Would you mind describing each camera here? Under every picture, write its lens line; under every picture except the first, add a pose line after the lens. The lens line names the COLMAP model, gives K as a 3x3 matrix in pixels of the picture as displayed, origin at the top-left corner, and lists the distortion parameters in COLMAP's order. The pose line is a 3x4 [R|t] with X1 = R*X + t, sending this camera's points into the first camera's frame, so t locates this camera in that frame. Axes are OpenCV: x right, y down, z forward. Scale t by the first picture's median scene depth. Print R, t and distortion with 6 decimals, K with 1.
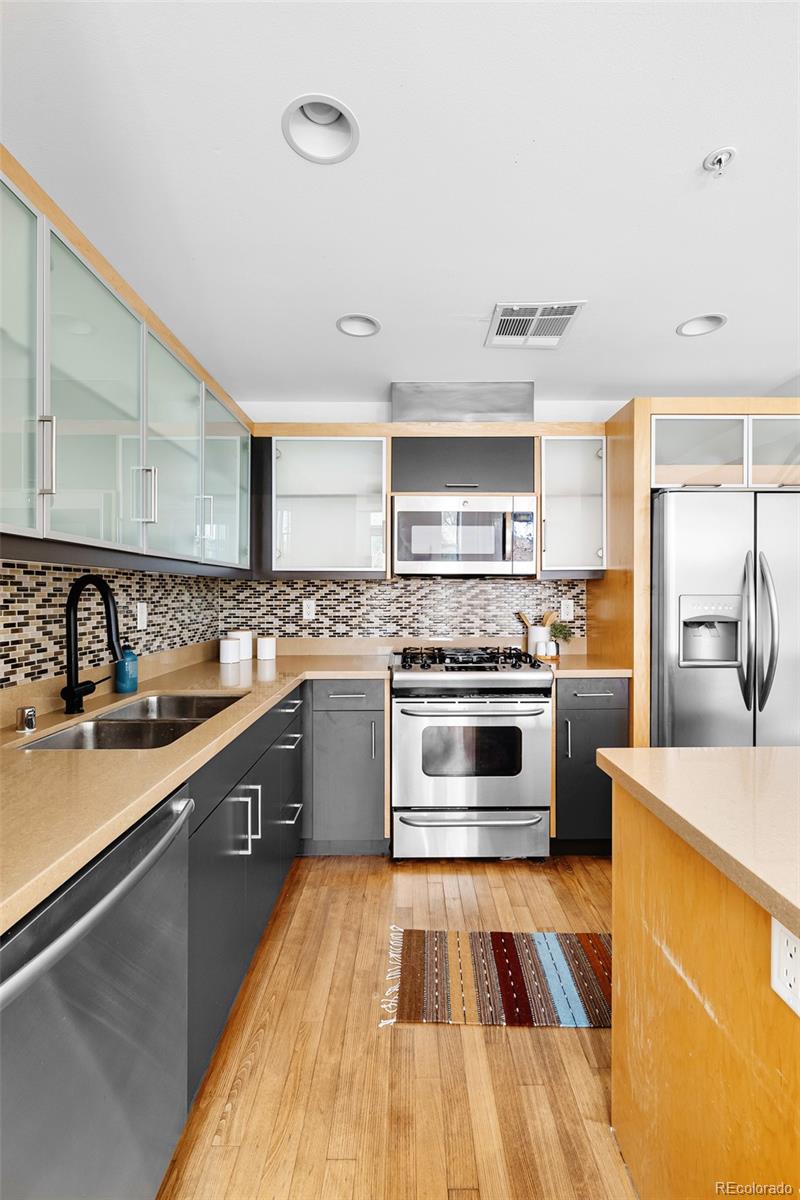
lens RADIAL K [[513.9, 0, 404.0], [0, 513.9, 600.6], [0, 0, 1]] dist [0.000730, -0.000334]
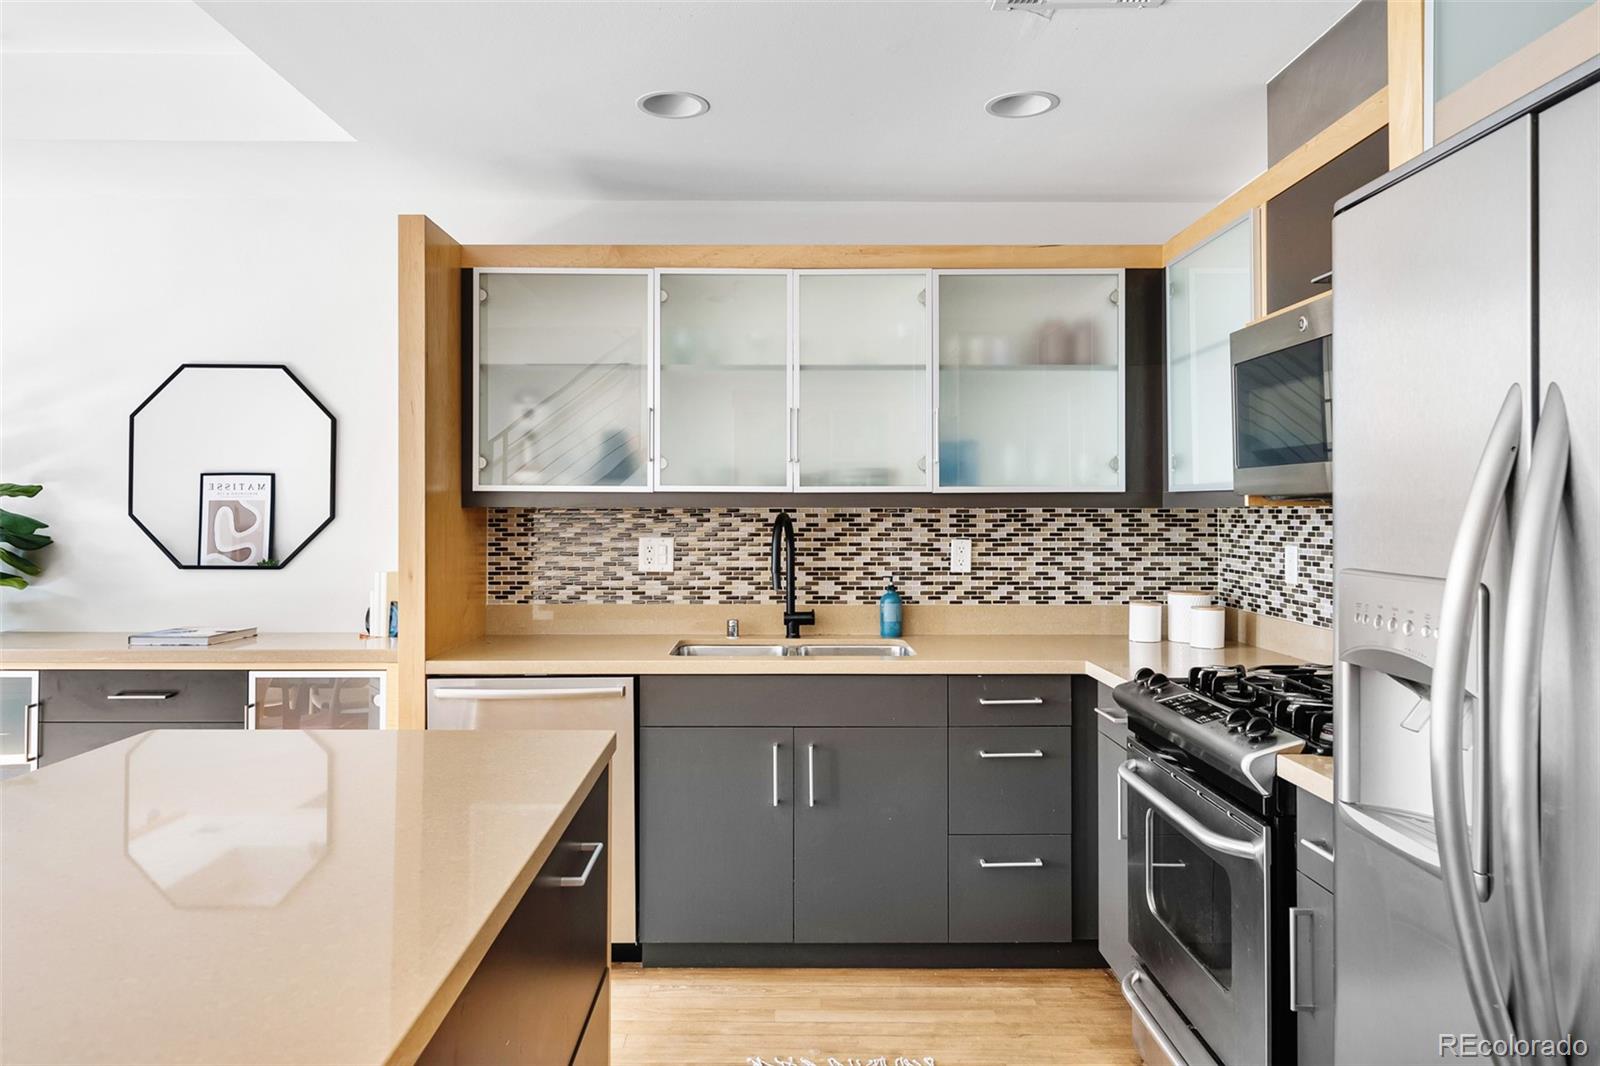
lens RADIAL K [[1072.5, 0, 810.6], [0, 1072.5, 503.9], [0, 0, 1]] dist [-0.001127, -0.000313]
pose [[0.009816, -0.004992, -0.999939, 1.077600], [-0.015130, 0.999872, -0.005140, -0.036572], [0.999837, 0.015179, 0.009739, 0.661165]]
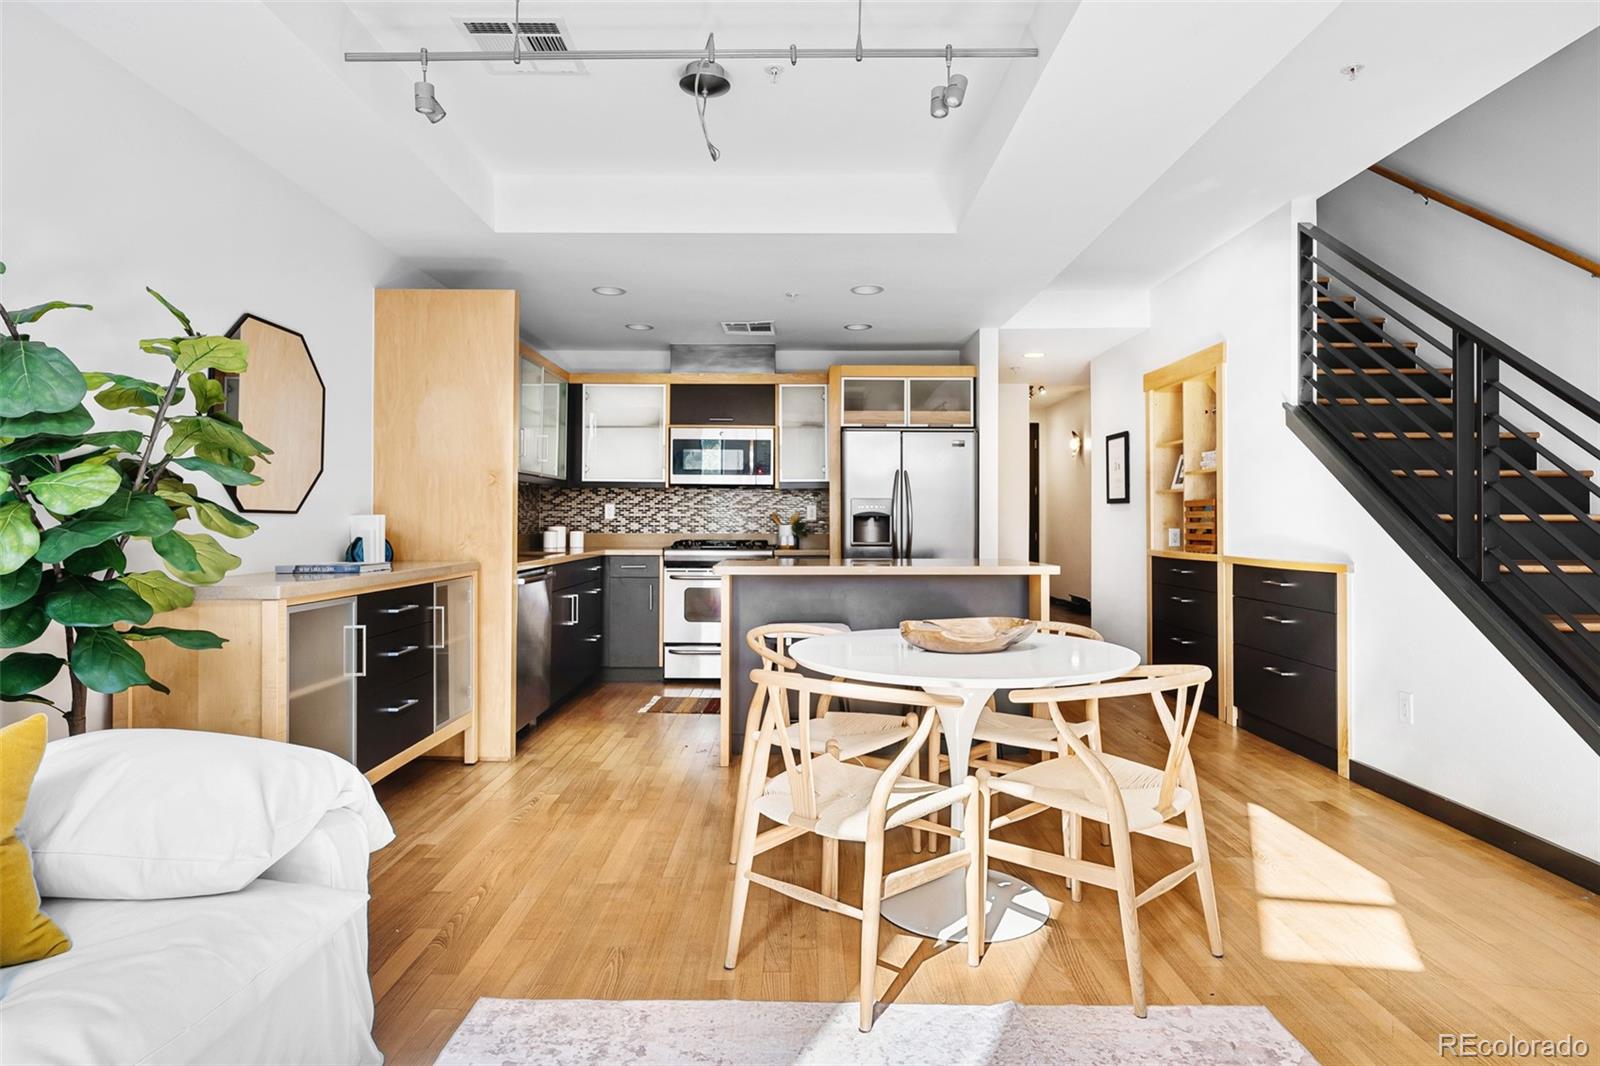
lens RADIAL K [[870.3, 0, 803.7], [0, 870.3, 522.6], [0, 0, 1]] dist [0.002616, -0.000721]
pose [[0.999886, 0.004942, 0.014289, 0.341504], [-0.004771, 0.999917, -0.011957, 0.087588], [-0.014347, 0.011888, 0.999826, -1.501079]]
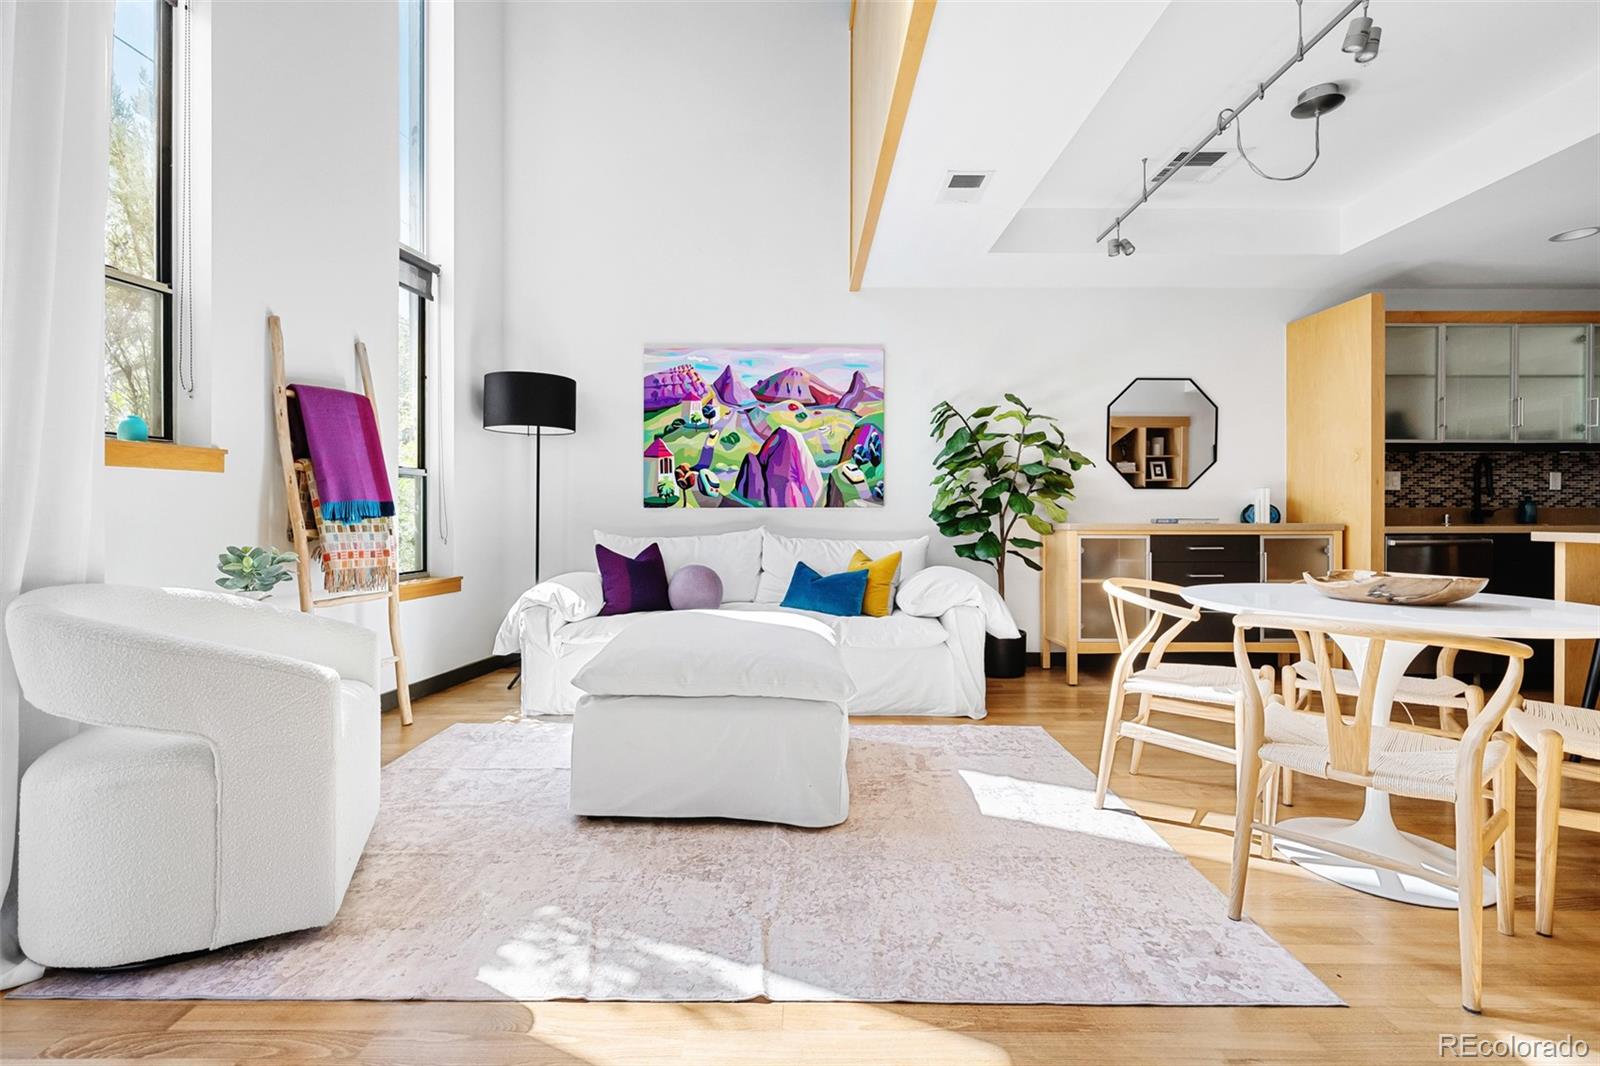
lens RADIAL K [[698.4, 0, 798.3], [0, 698.4, 516.9], [0, 0, 1]] dist [0.002934, 0.000168]
pose [[0.009185, 0.003136, -0.999953, 1.382082], [-0.011929, 0.999924, 0.003027, 0.139796], [0.999887, 0.011901, 0.009222, -1.127757]]
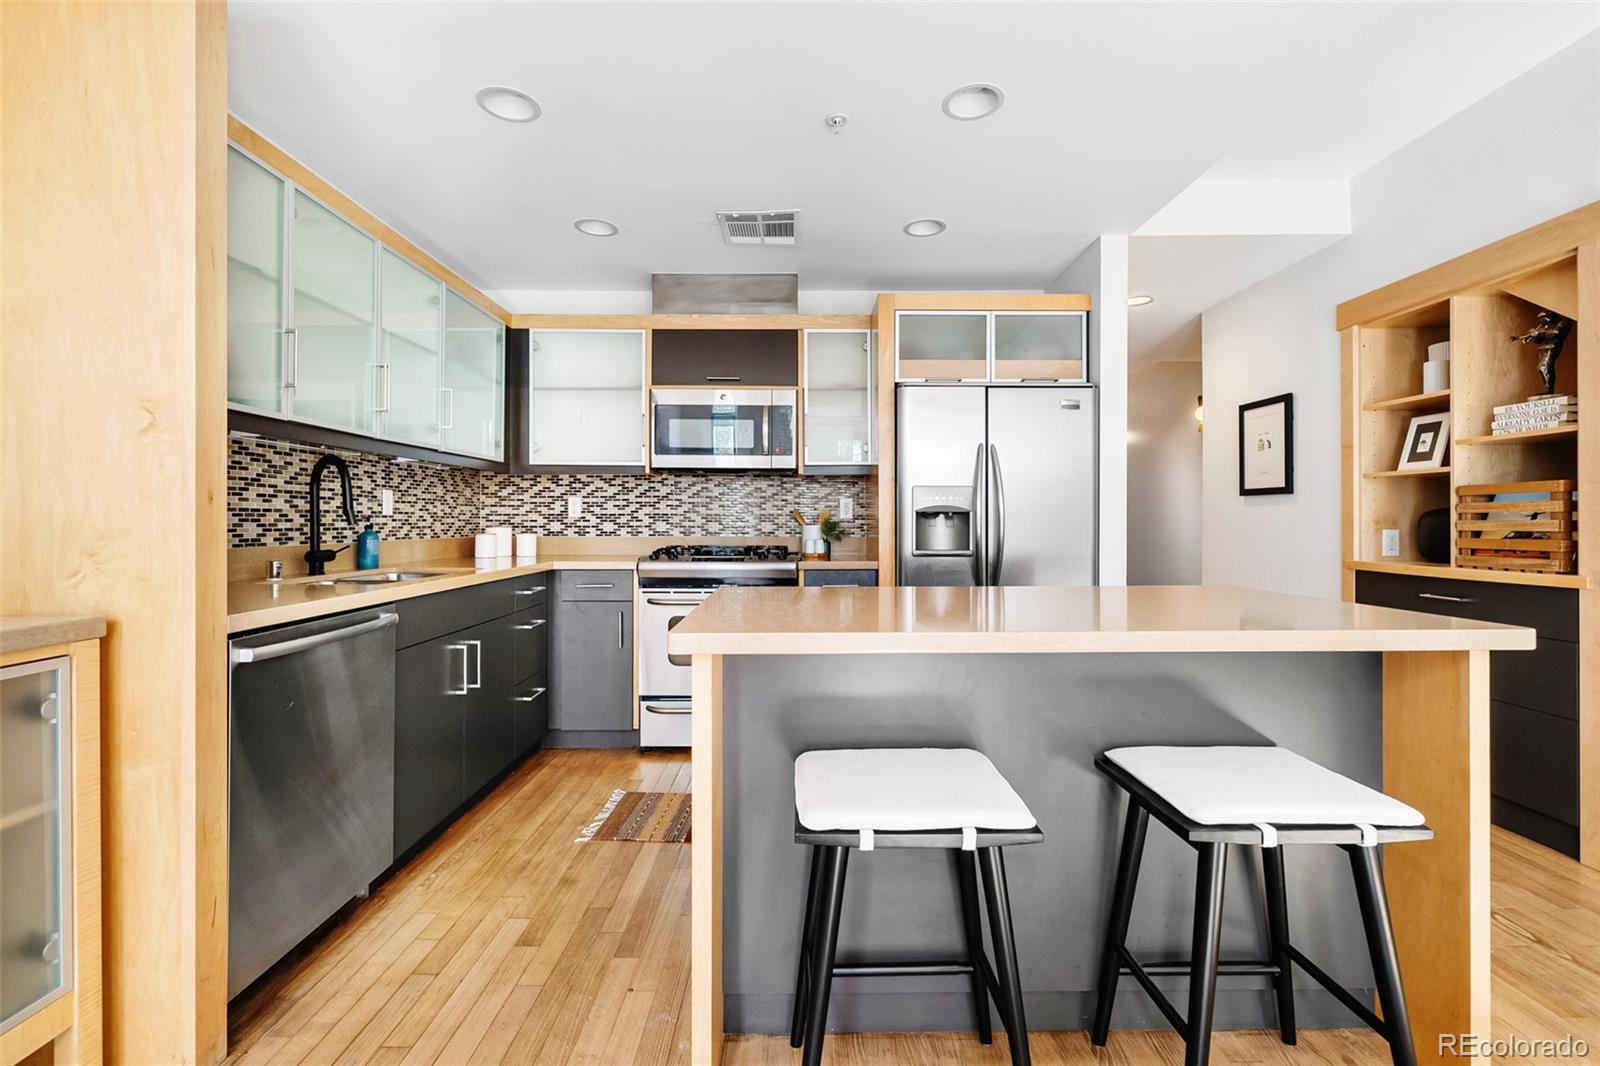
lens RADIAL K [[698.4, 0, 800.2], [0, 698.4, 525.0], [0, 0, 1]] dist [0.002934, 0.000168]
pose [[0.999985, 0.003353, 0.004327, 0.289883], [-0.003320, 0.999966, -0.007561, 0.074801], [-0.004352, 0.007546, 0.999962, -0.381851]]
